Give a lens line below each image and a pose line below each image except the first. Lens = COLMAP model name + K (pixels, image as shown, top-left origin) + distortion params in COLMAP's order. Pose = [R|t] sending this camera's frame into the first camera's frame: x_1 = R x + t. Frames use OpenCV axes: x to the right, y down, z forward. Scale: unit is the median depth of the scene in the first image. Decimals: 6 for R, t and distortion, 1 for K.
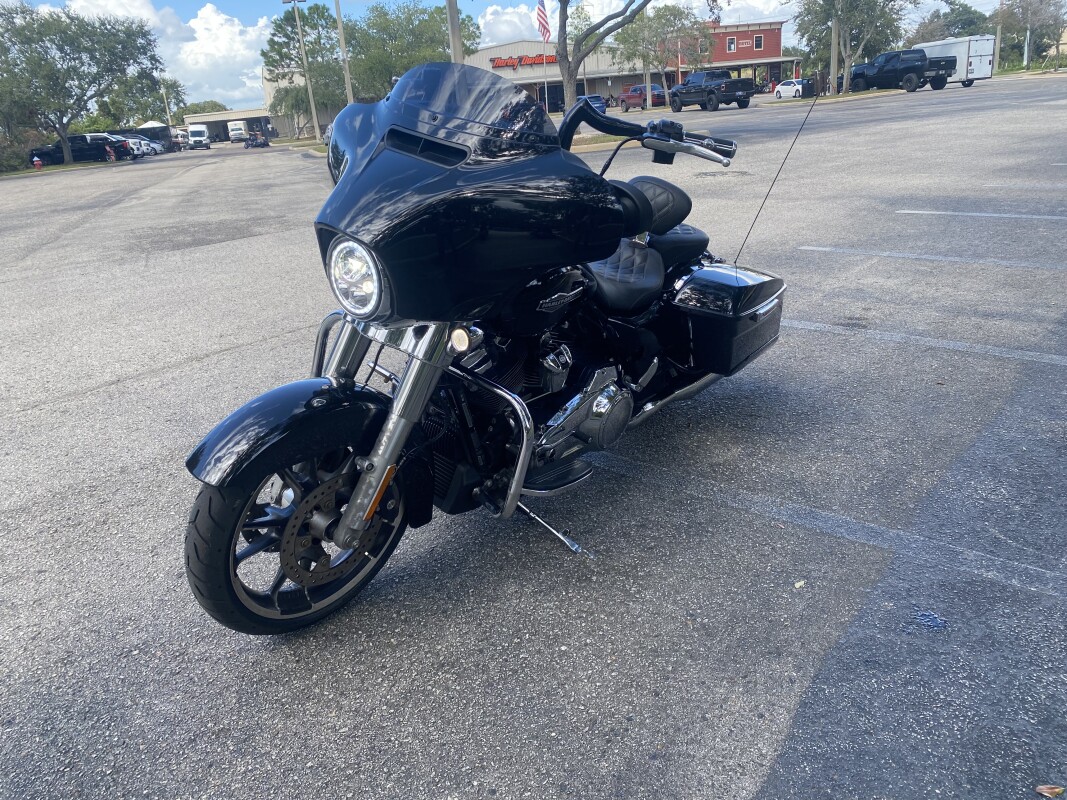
lens RADIAL K [[824.2, 0, 521.7], [0, 824.2, 399.2], [0, 0, 1]] dist [0.017242, -0.012446]
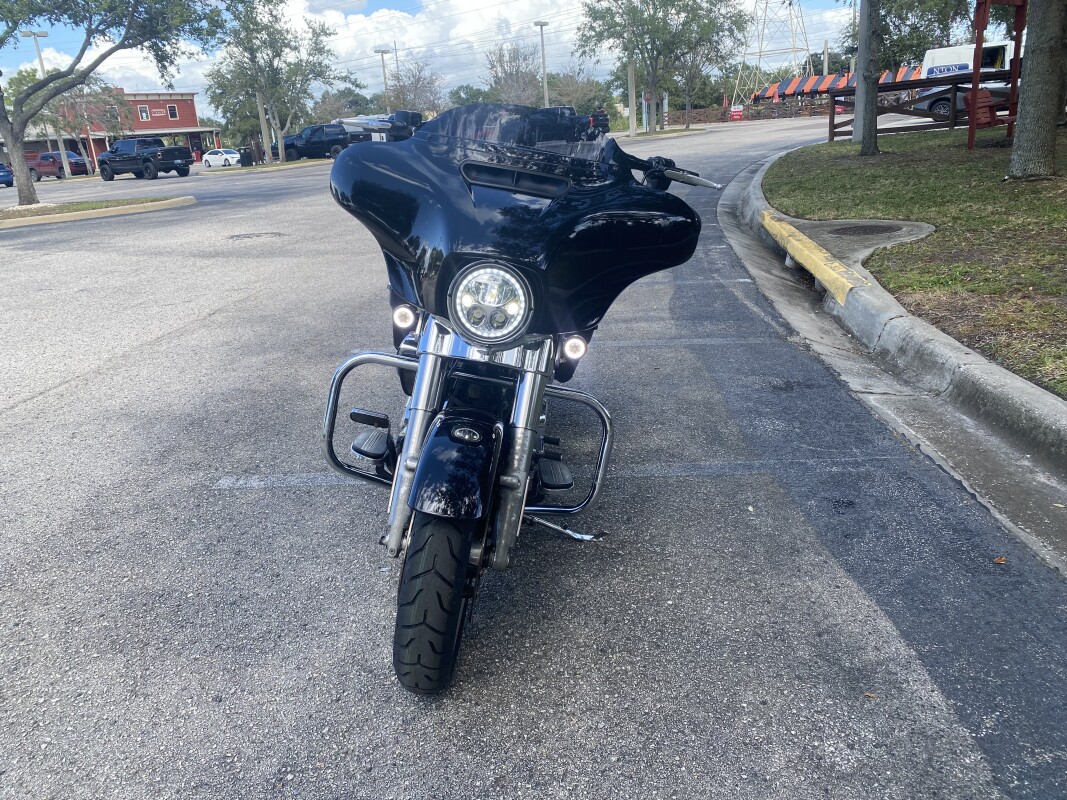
lens RADIAL K [[824.2, 0, 521.7], [0, 824.2, 399.2], [0, 0, 1]] dist [0.017242, -0.012446]
pose [[0.790572, -0.166291, 0.589359, -0.095490], [0.210914, 0.977479, -0.007122, -0.001611], [-0.574901, 0.129935, 0.807840, 0.018824]]
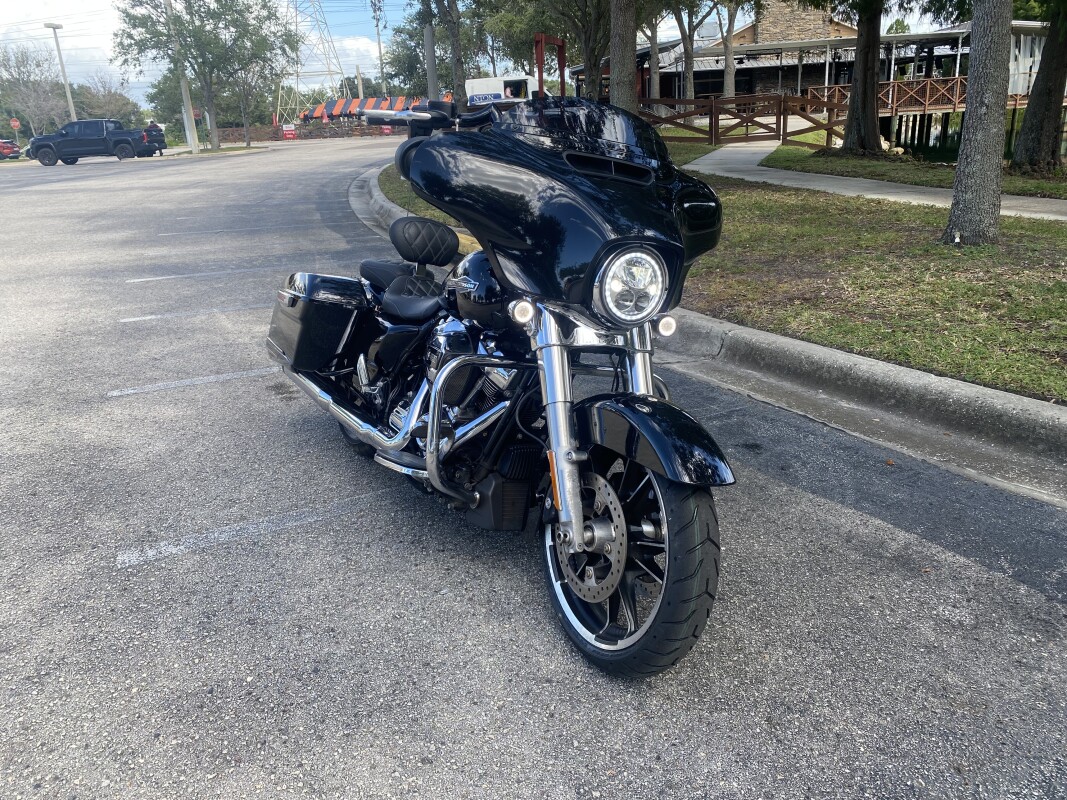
lens RADIAL K [[824.2, 0, 521.7], [0, 824.2, 399.2], [0, 0, 1]] dist [0.017242, -0.012446]
pose [[0.370701, -0.238963, 0.897484, -0.149167], [0.330326, 0.937071, 0.113064, -0.021390], [-0.868024, 0.254549, 0.426309, 0.084431]]
